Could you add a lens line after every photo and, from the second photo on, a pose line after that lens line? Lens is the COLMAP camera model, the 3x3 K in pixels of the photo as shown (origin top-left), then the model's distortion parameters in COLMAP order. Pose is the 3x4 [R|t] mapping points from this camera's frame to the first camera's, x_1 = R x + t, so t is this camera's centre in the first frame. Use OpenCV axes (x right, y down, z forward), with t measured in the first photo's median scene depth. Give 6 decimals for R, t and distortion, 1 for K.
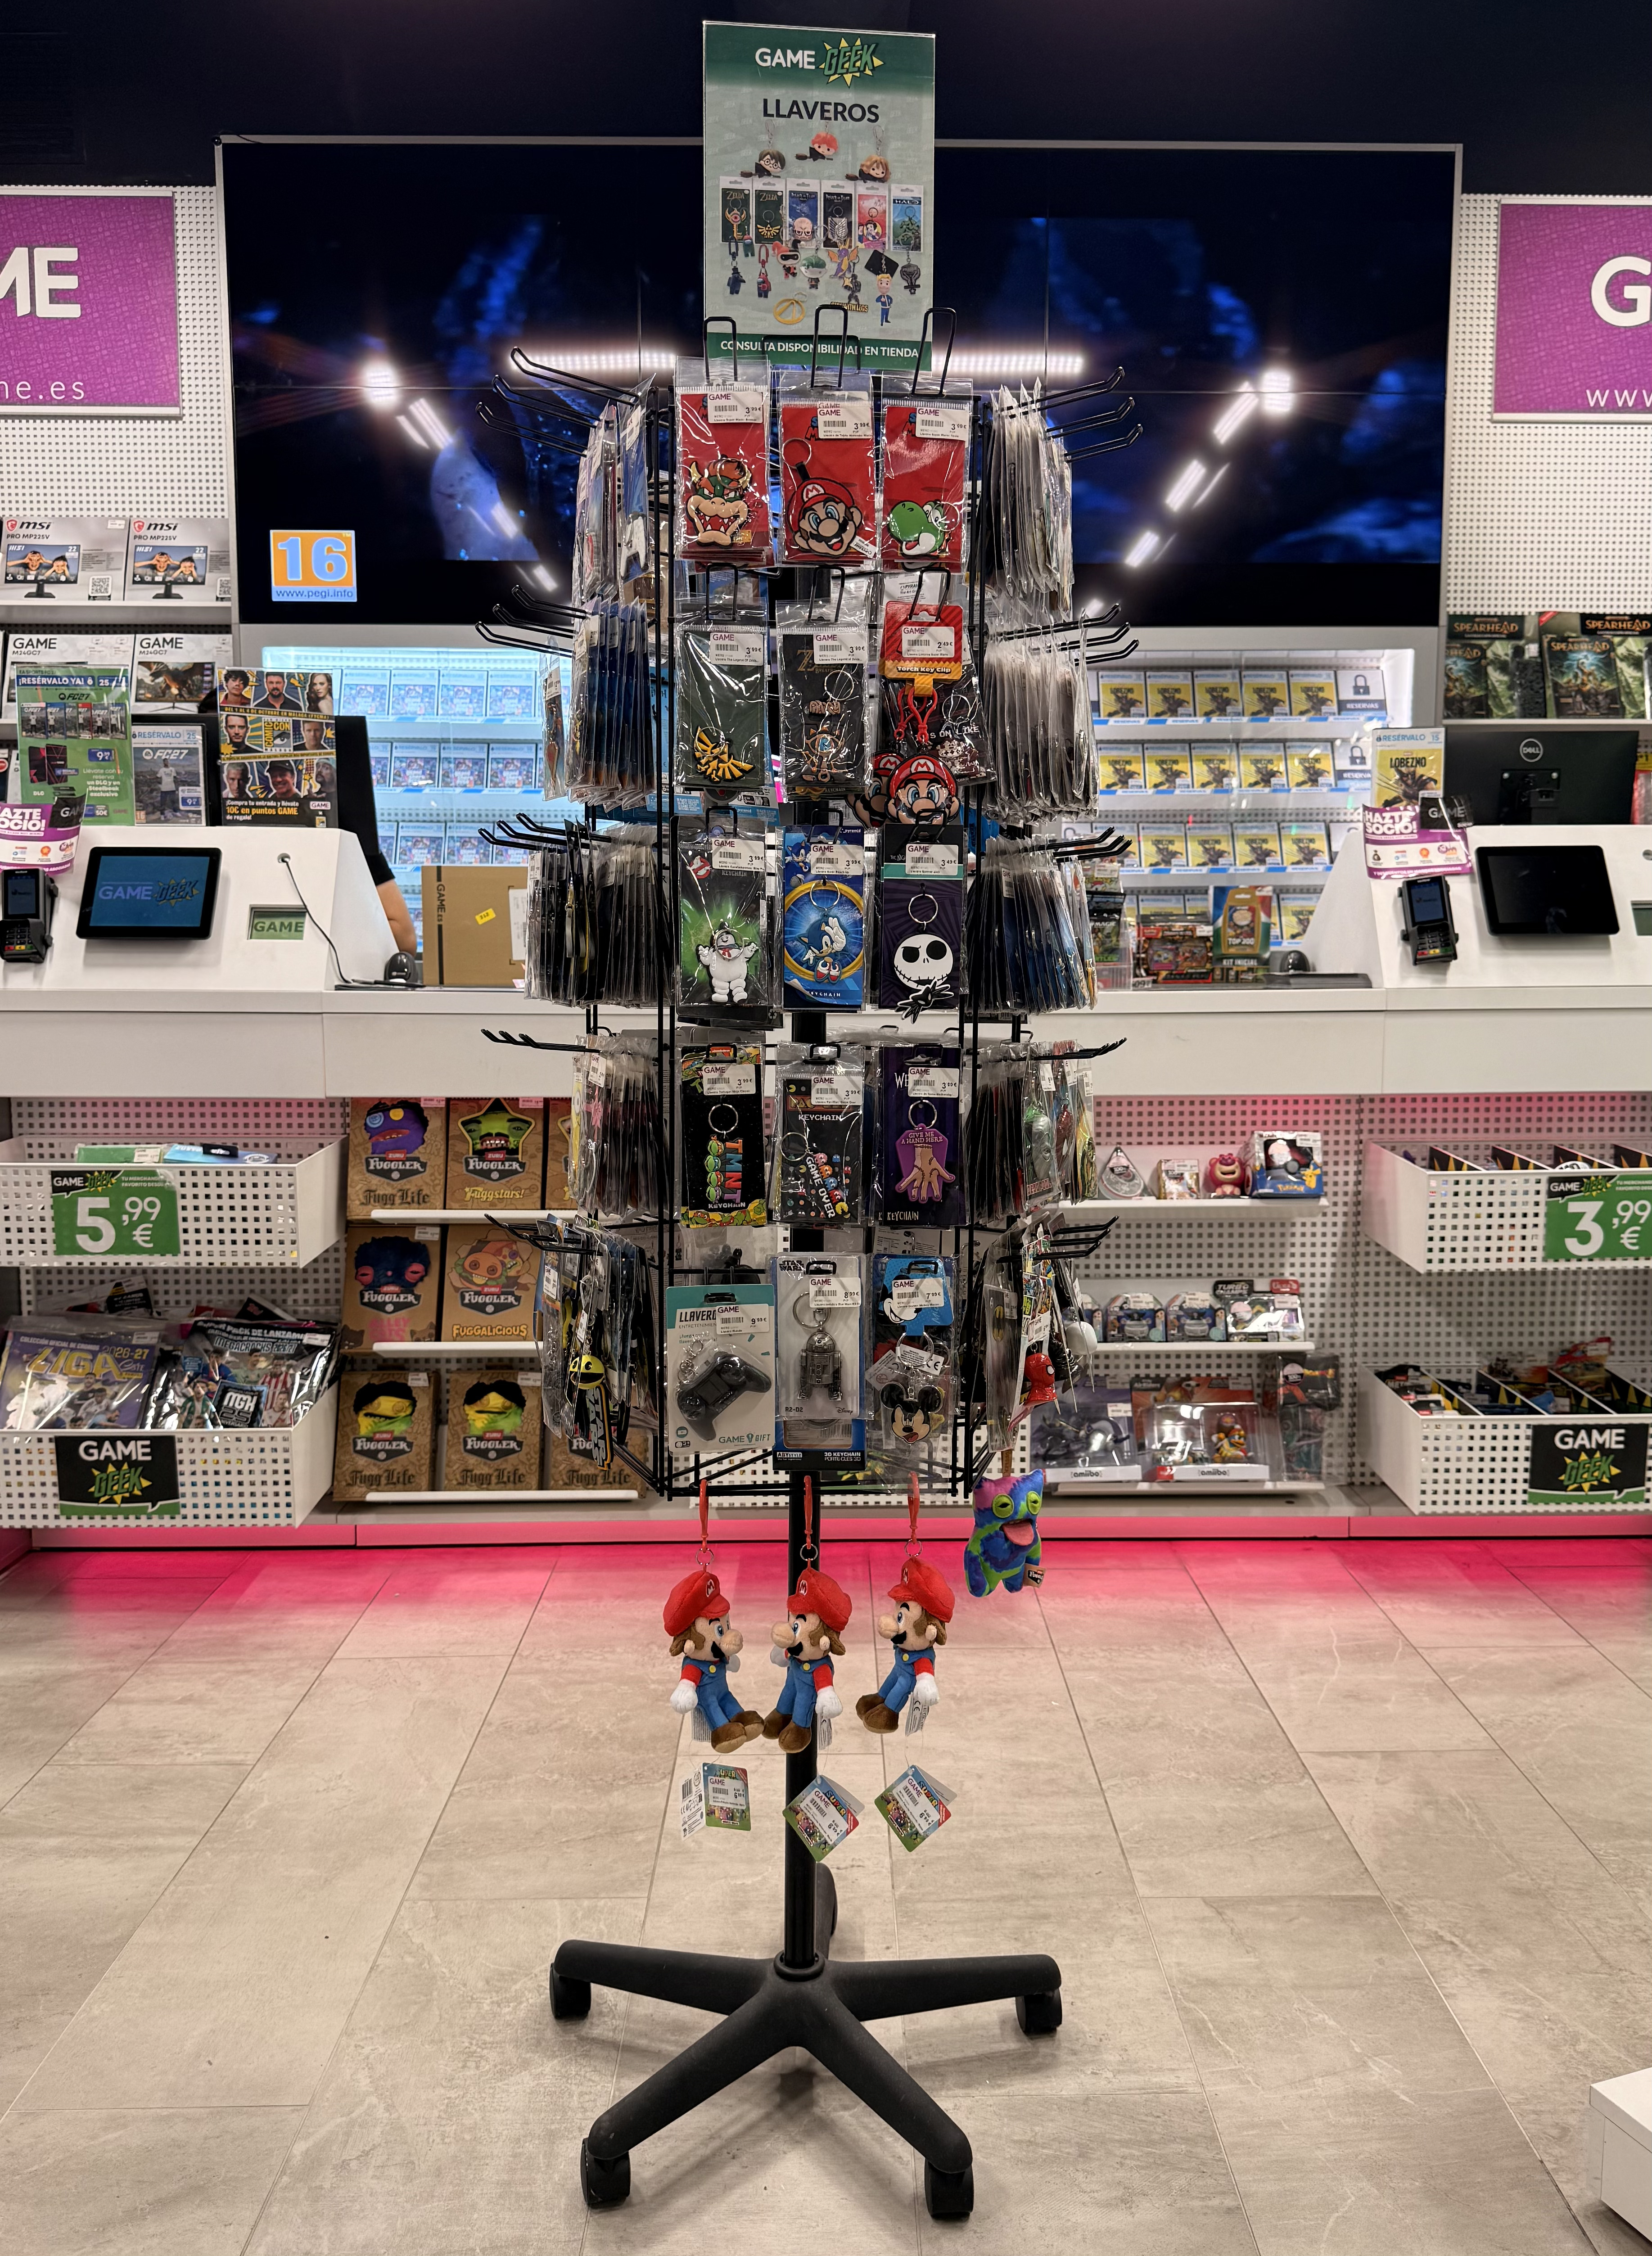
lens RADIAL K [[1783.6, 0, 859.0], [0, 1783.6, 1189.6], [0, 0, 1]] dist [0.015299, -0.021818]
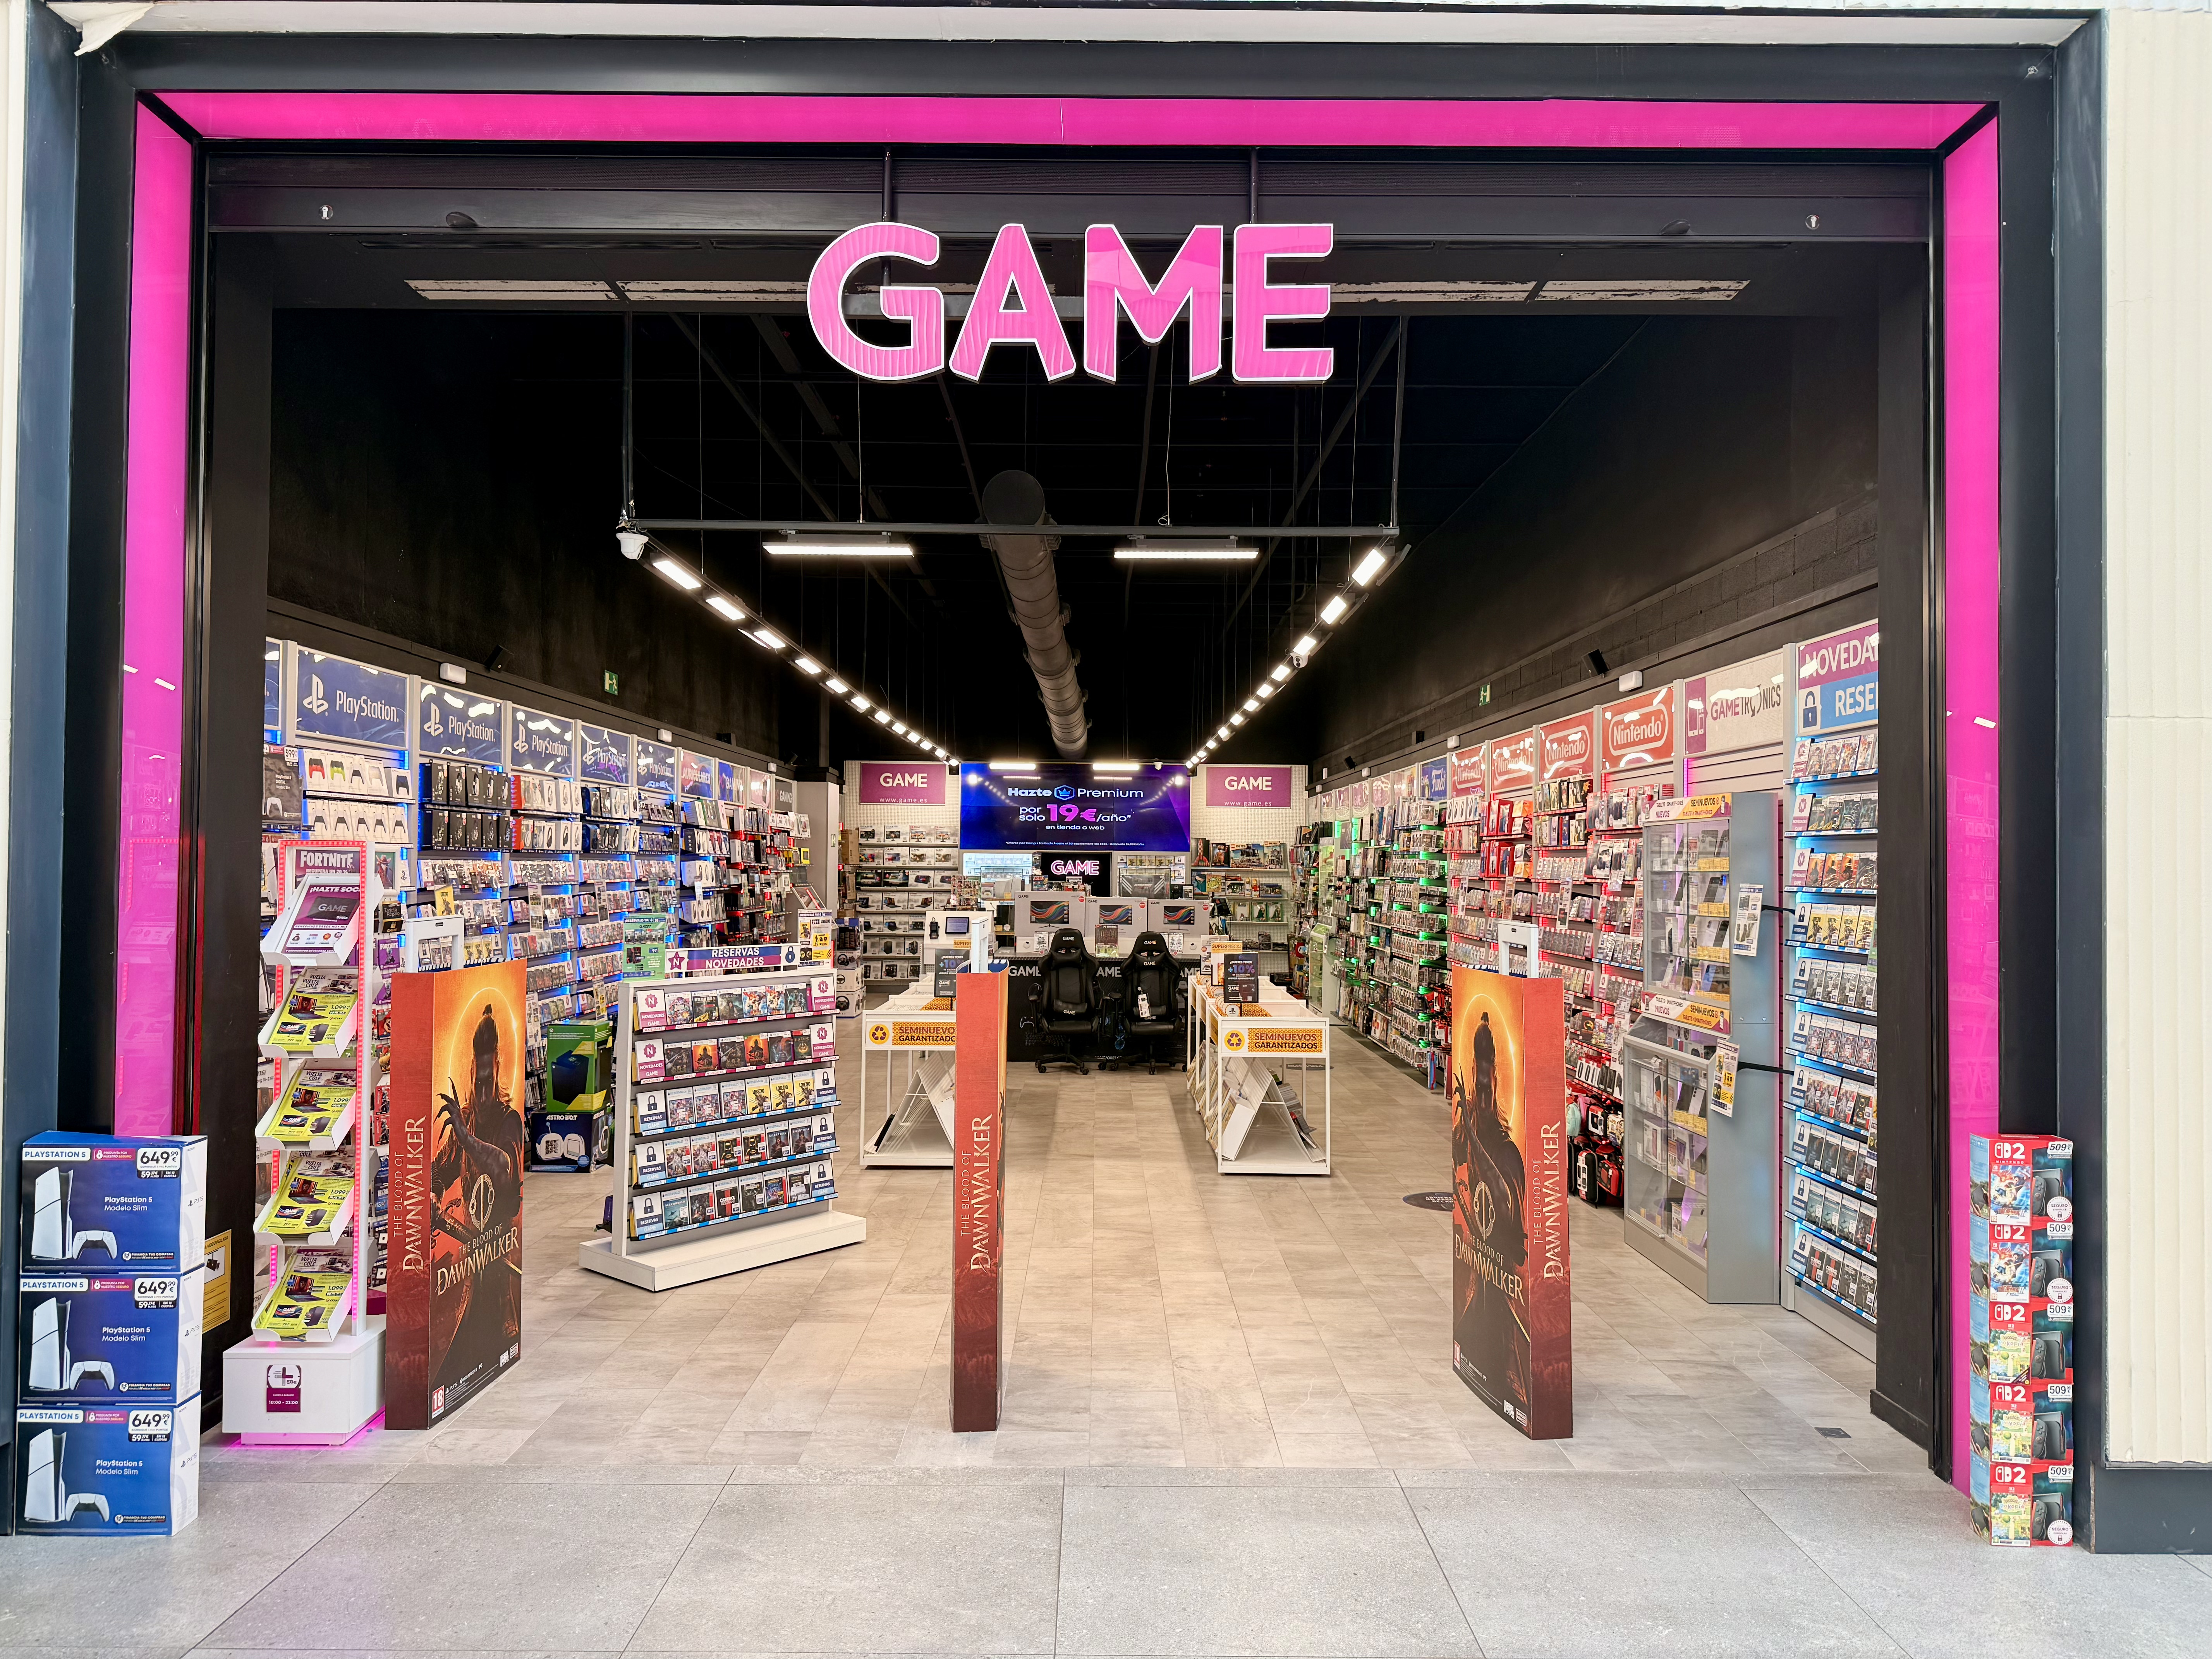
lens RADIAL K [[1560.9, 0, 1102.5], [0, 1560.9, 822.4], [0, 0, 1]] dist [0.039567, -0.054312]
pose [[0.999827, 0.010121, -0.015617, 0.199498], [-0.012306, 0.989082, -0.146852, 0.378437], [0.013960, 0.147019, 0.989035, -4.901633]]
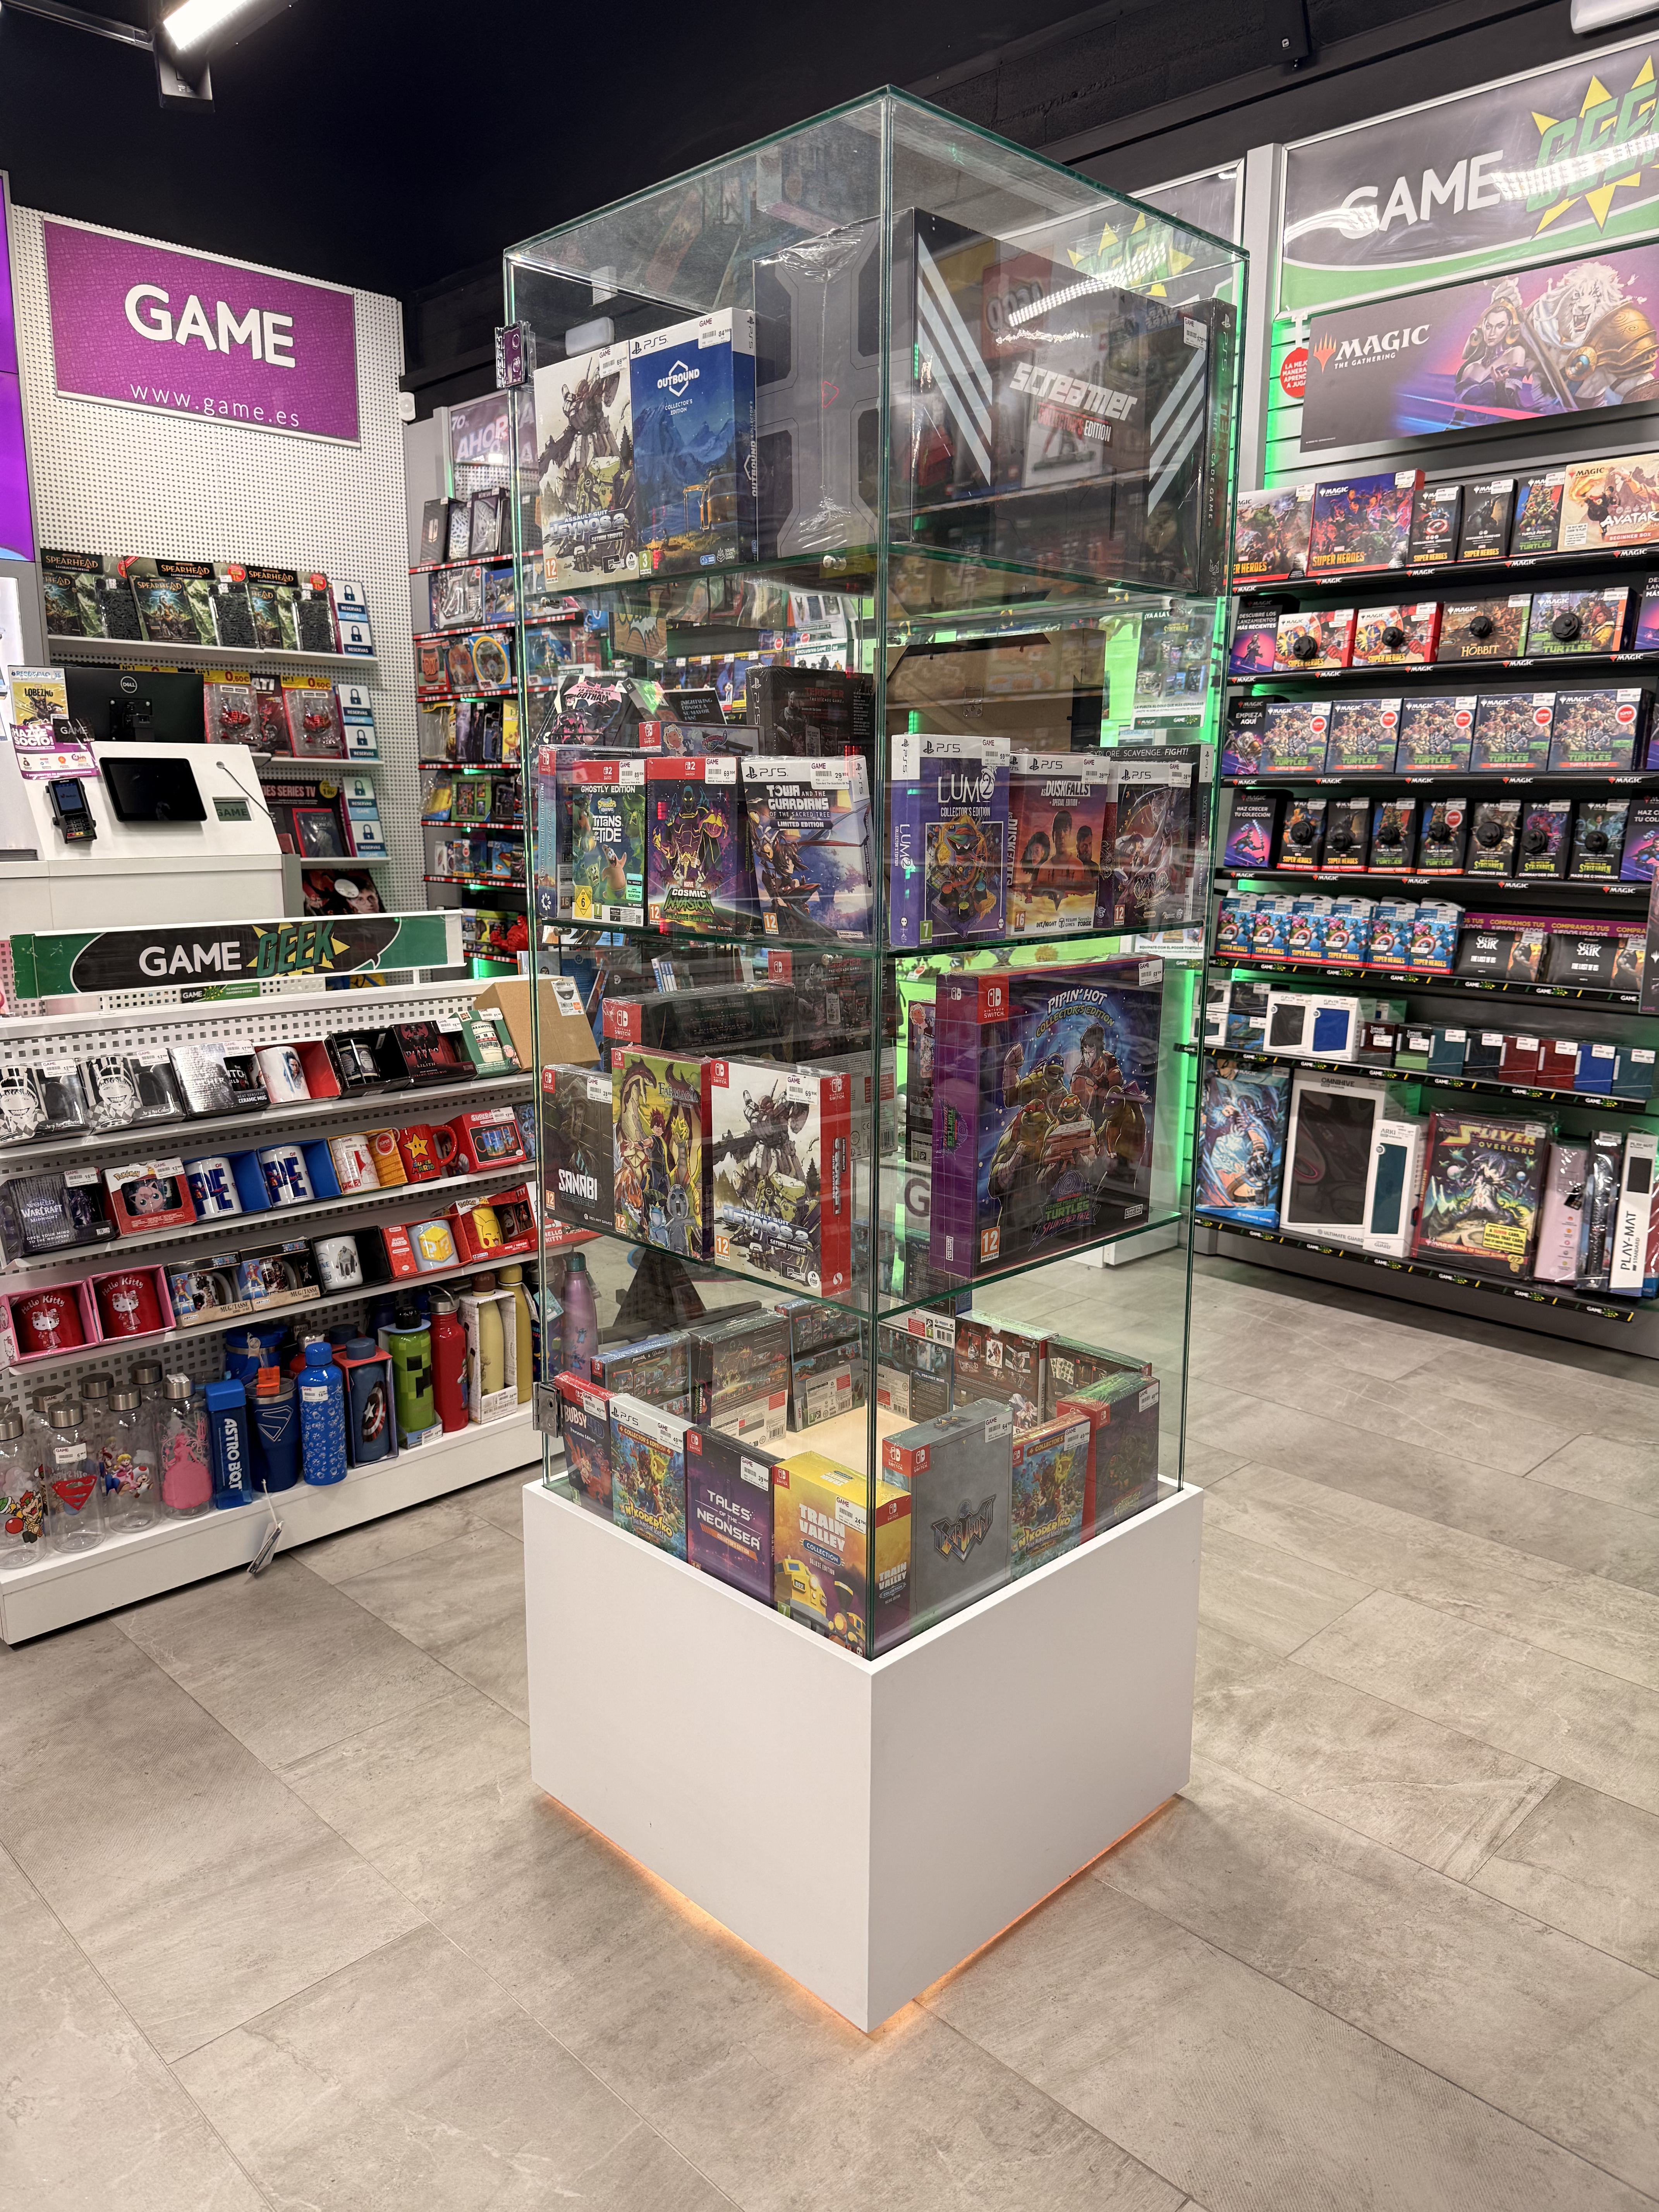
lens RADIAL K [[1560.9, 0, 816.5], [0, 1560.9, 1104.4], [0, 0, 1]] dist [0.039567, -0.054312]
pose [[0.721893, -0.130404, 0.679607, -0.120063], [0.081039, 0.991257, 0.104123, -0.004583], [-0.687243, -0.020091, 0.726150, -0.284688]]
